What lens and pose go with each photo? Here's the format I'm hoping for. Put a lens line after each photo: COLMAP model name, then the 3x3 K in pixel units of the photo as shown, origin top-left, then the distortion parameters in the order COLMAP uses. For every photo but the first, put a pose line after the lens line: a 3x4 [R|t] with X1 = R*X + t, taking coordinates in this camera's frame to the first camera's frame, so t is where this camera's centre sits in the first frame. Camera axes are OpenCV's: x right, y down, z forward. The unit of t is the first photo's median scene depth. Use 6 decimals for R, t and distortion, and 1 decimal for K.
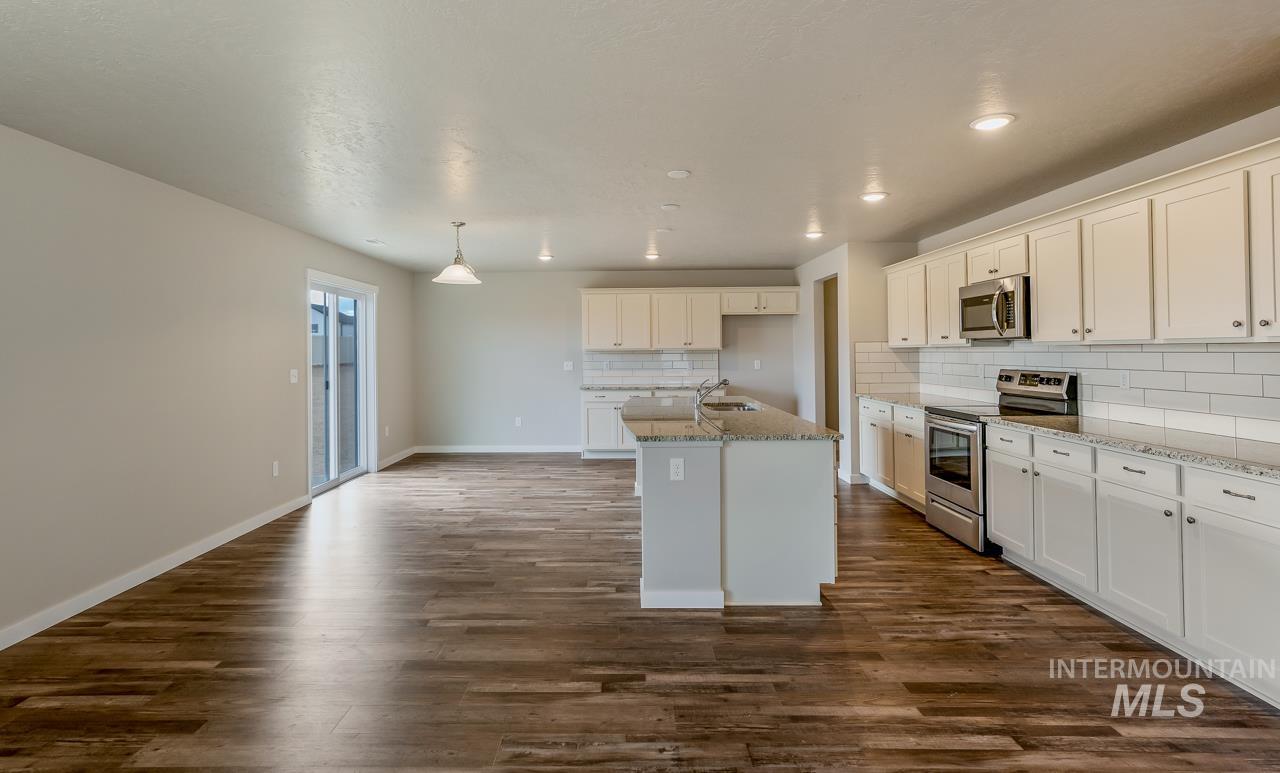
lens RADIAL K [[609.9, 0, 637.0], [0, 609.9, 342.4], [0, 0, 1]] dist [0.001116, 0.000711]
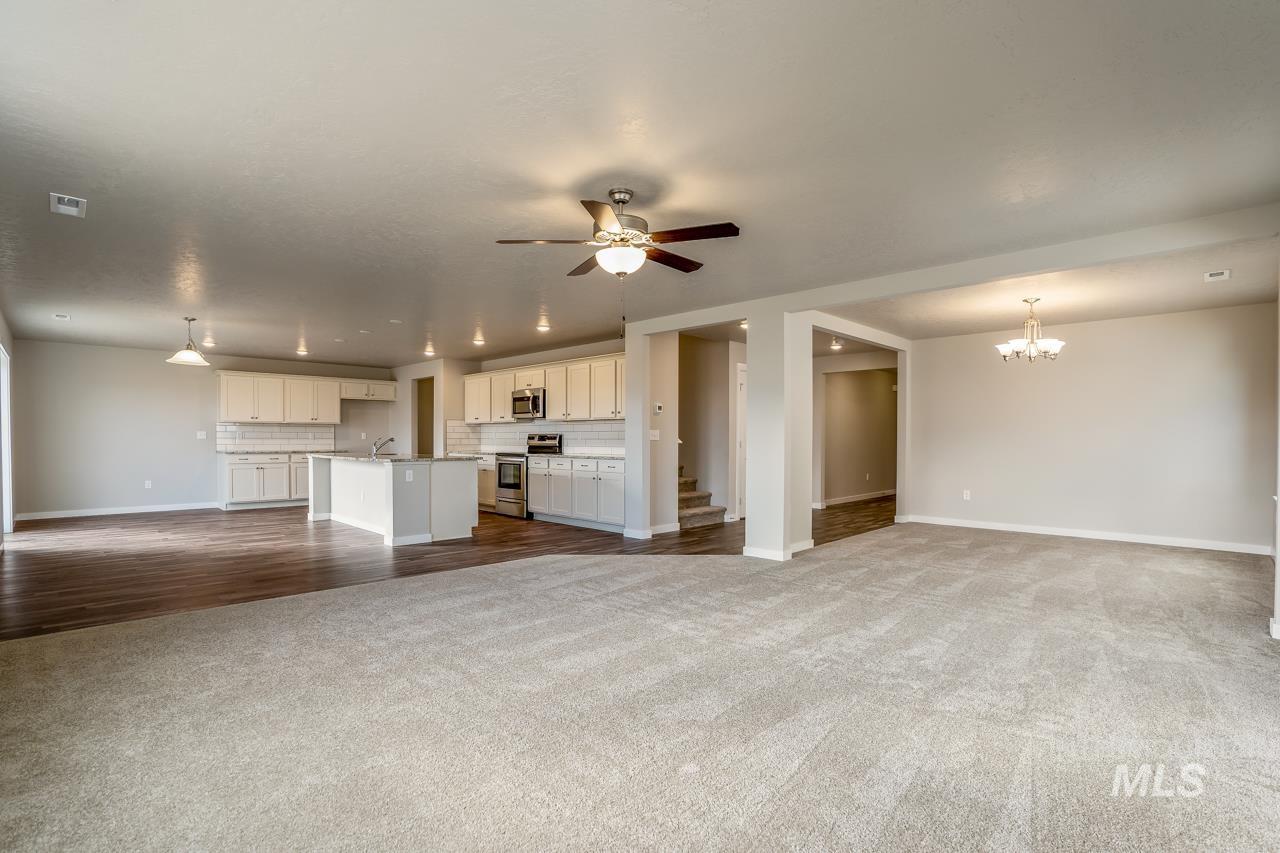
lens RADIAL K [[612.7, 0, 640.0], [0, 612.7, 426.5], [0, 0, 1]] dist [0.000084, 0.000123]
pose [[0.688759, 0.022543, 0.724639, -0.619001], [-0.013594, 0.999742, -0.018180, 0.052380], [-0.724862, 0.002671, 0.688888, -0.657383]]
